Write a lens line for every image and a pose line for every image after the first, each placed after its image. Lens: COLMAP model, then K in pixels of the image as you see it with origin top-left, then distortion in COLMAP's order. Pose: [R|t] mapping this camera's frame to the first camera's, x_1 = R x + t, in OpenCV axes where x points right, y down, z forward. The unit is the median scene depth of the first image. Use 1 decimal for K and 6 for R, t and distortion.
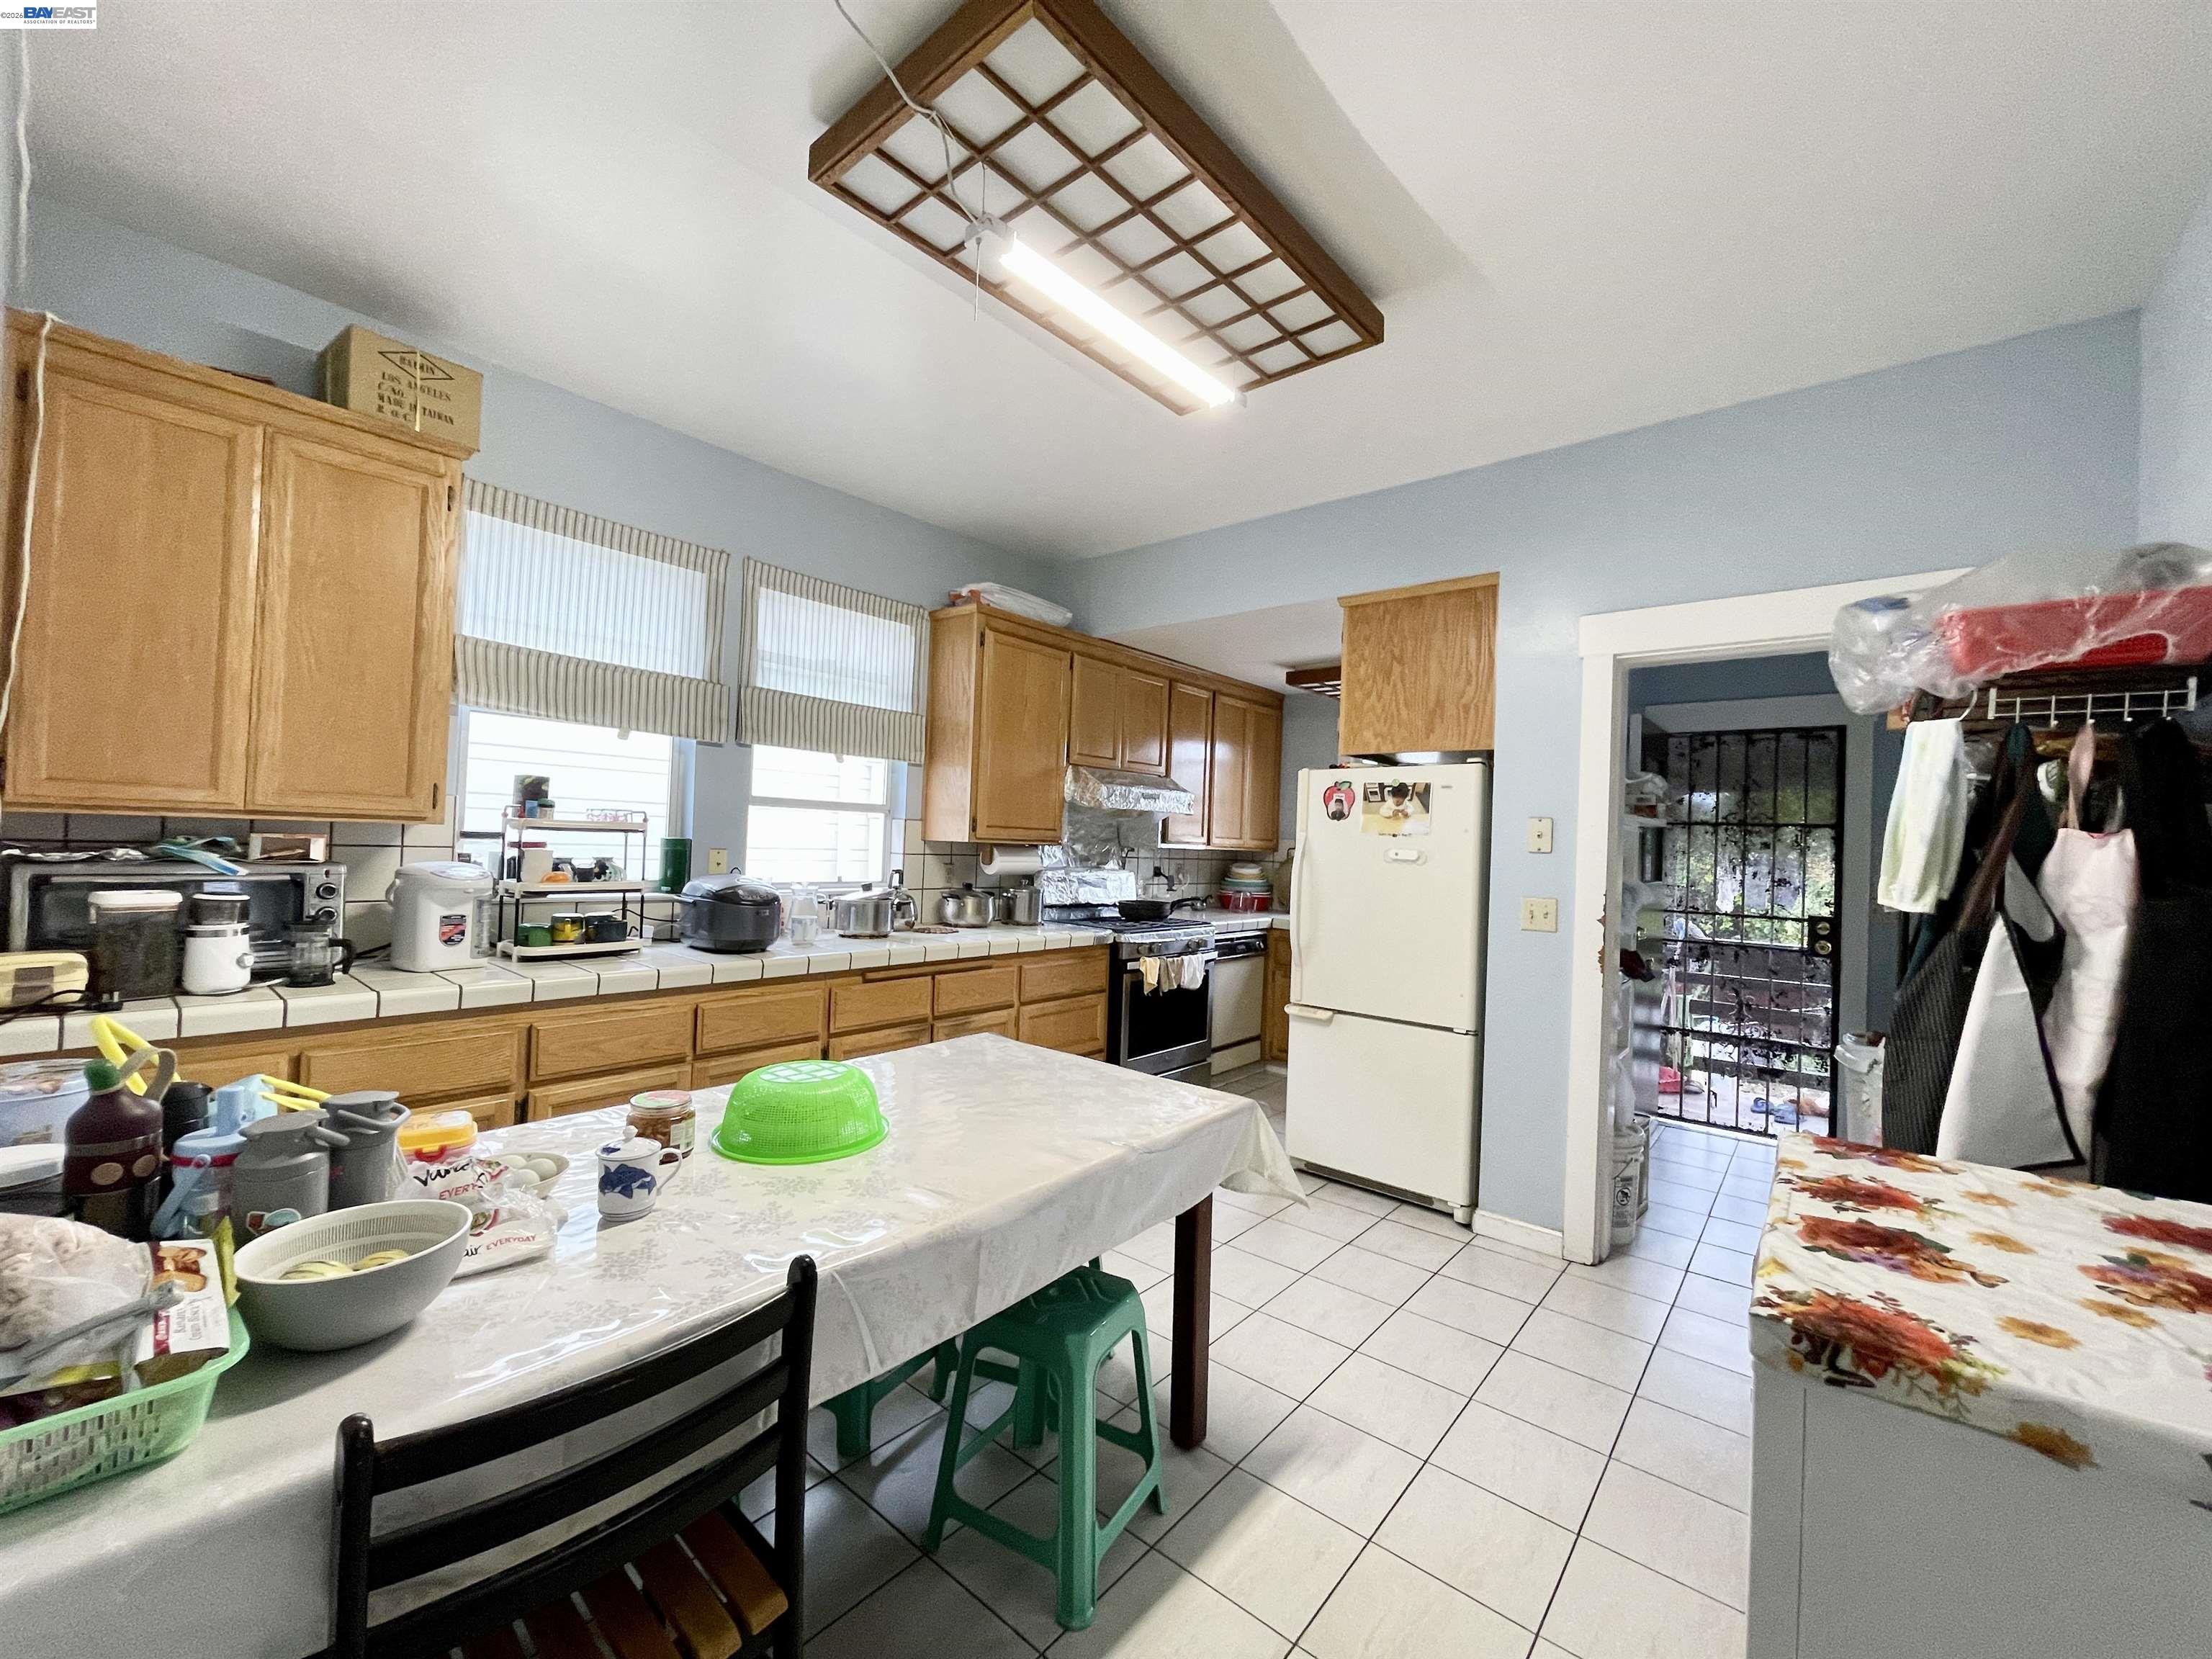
lens RADIAL K [[888.3, 0, 1106.0], [0, 888.3, 829.5], [0, 0, 1]] dist [0.001988, 0.000122]
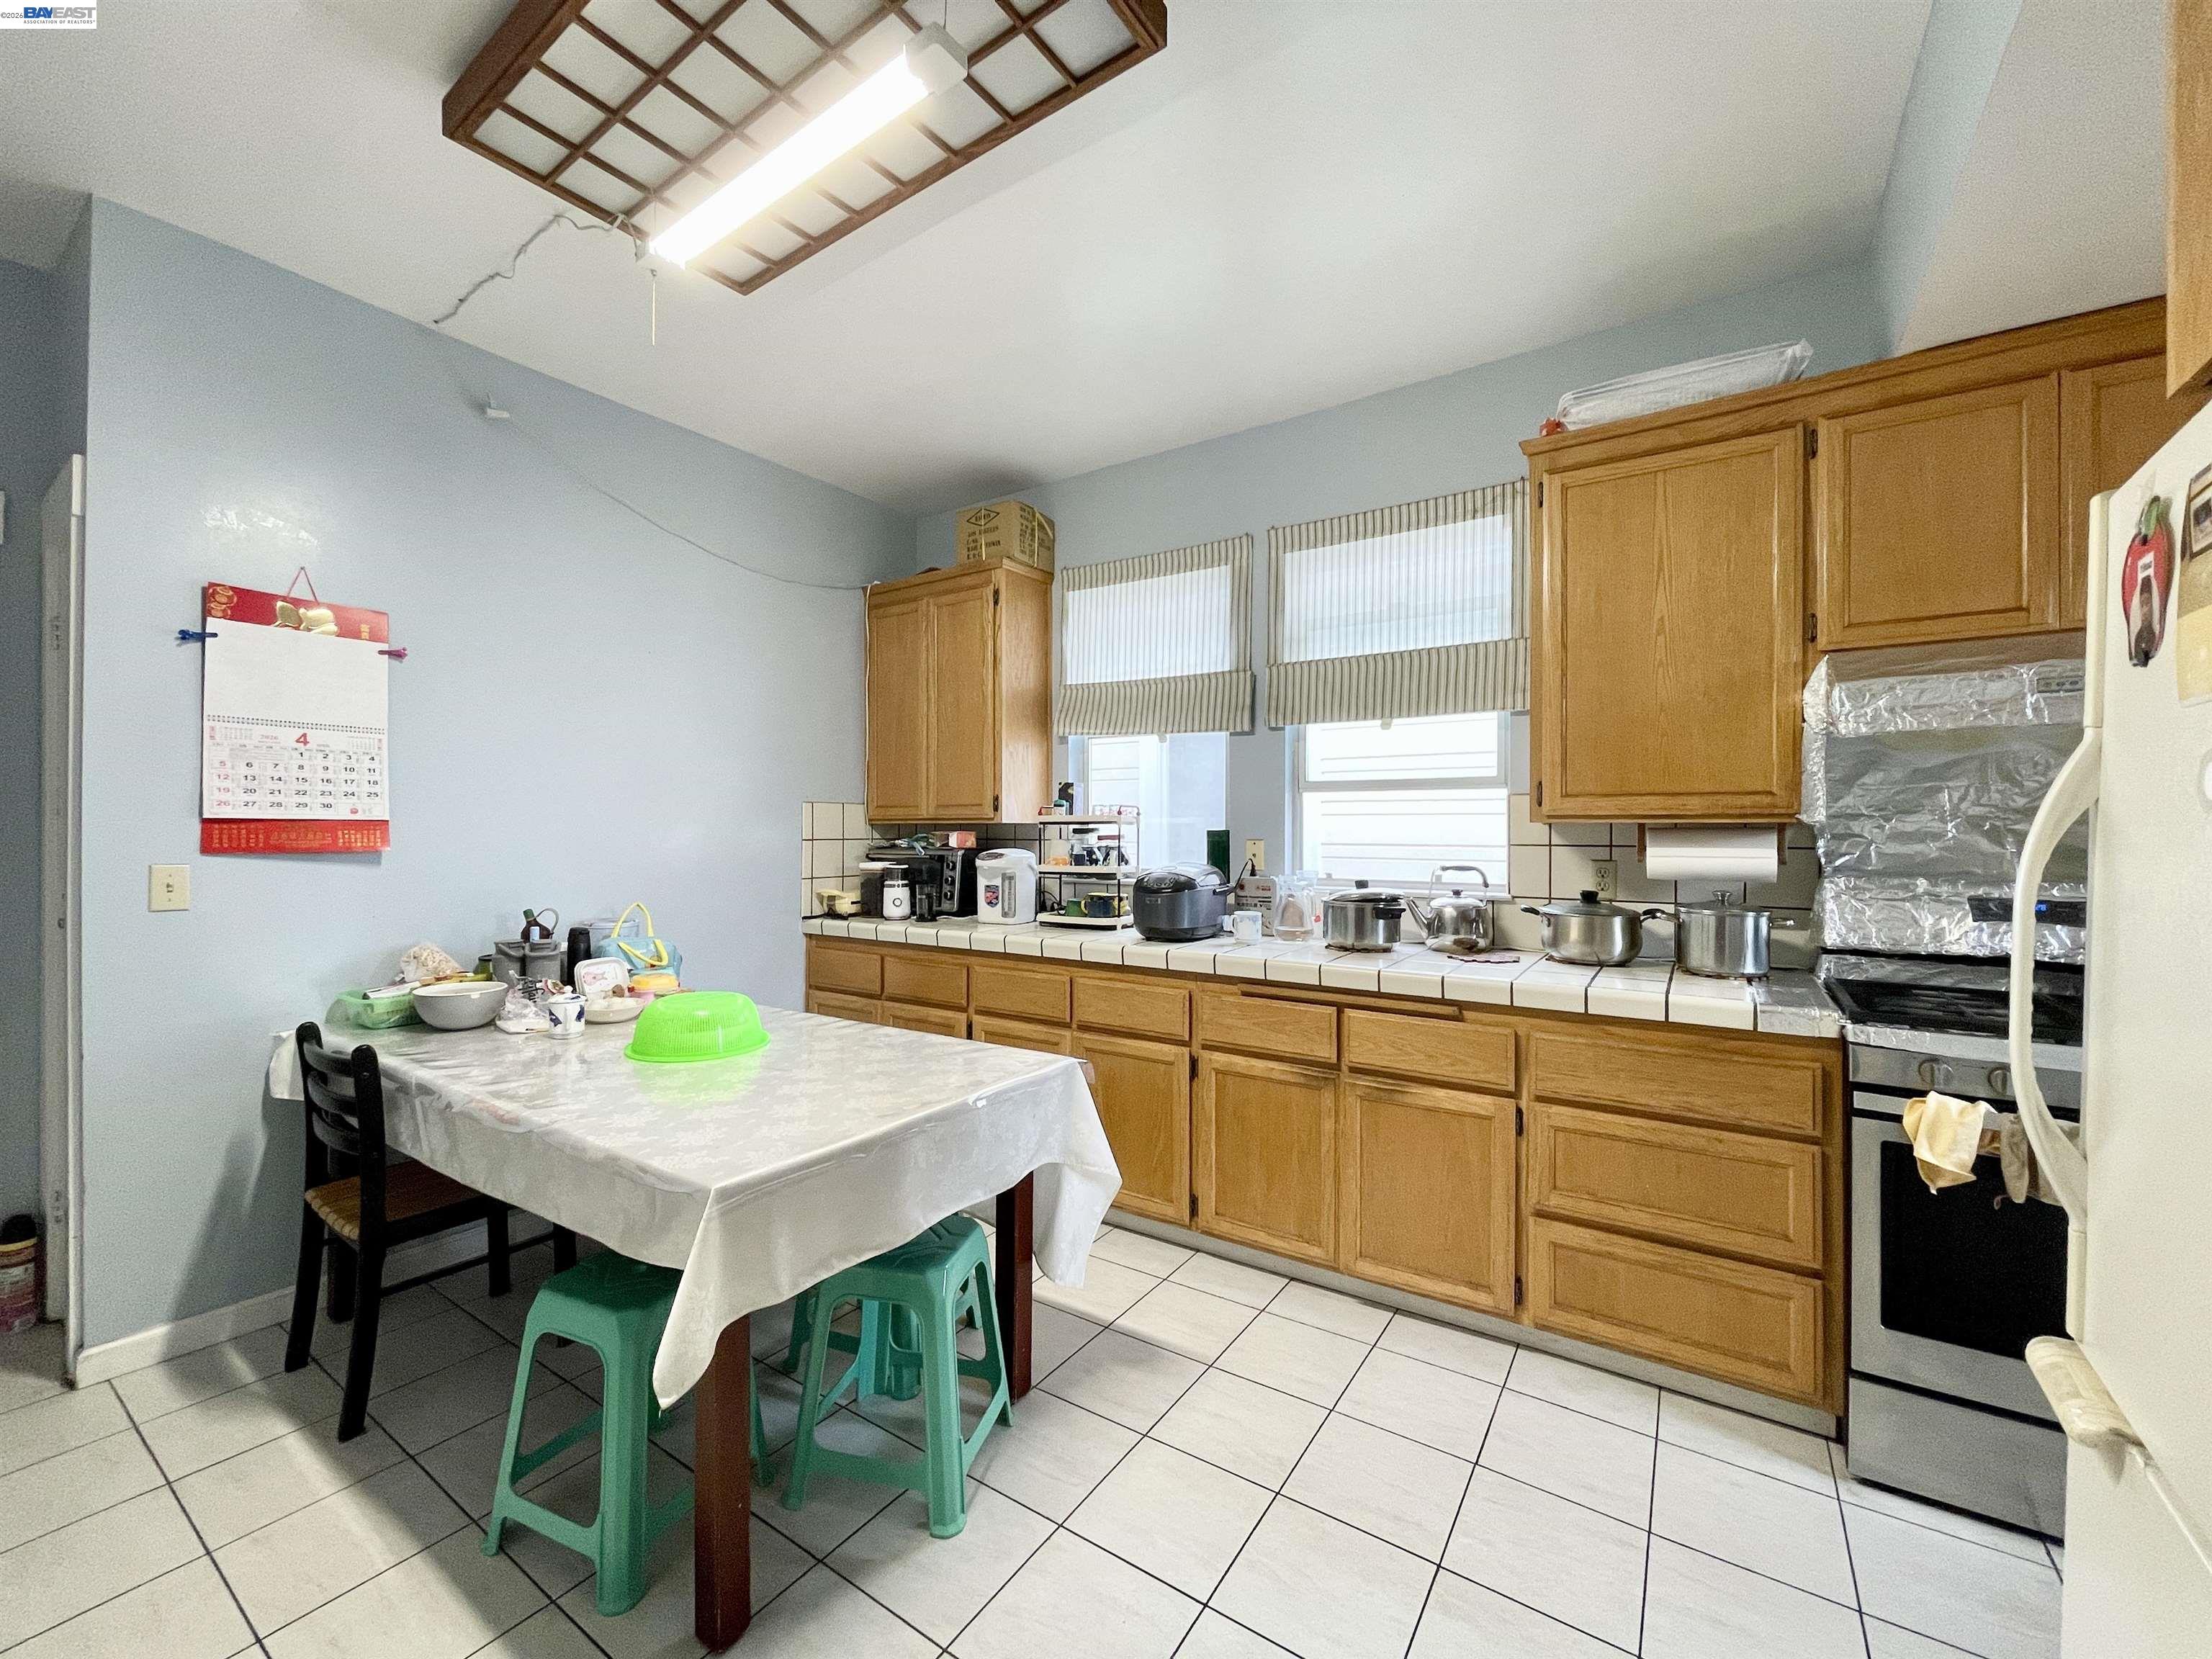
lens RADIAL K [[888.3, 0, 1106.0], [0, 888.3, 829.5], [0, 0, 1]] dist [0.001988, 0.000122]
pose [[0.107878, -0.037028, -0.993474, 0.487491], [0.012598, 0.999277, -0.035876, 0.041612], [0.994084, -0.008646, 0.108266, 0.706690]]
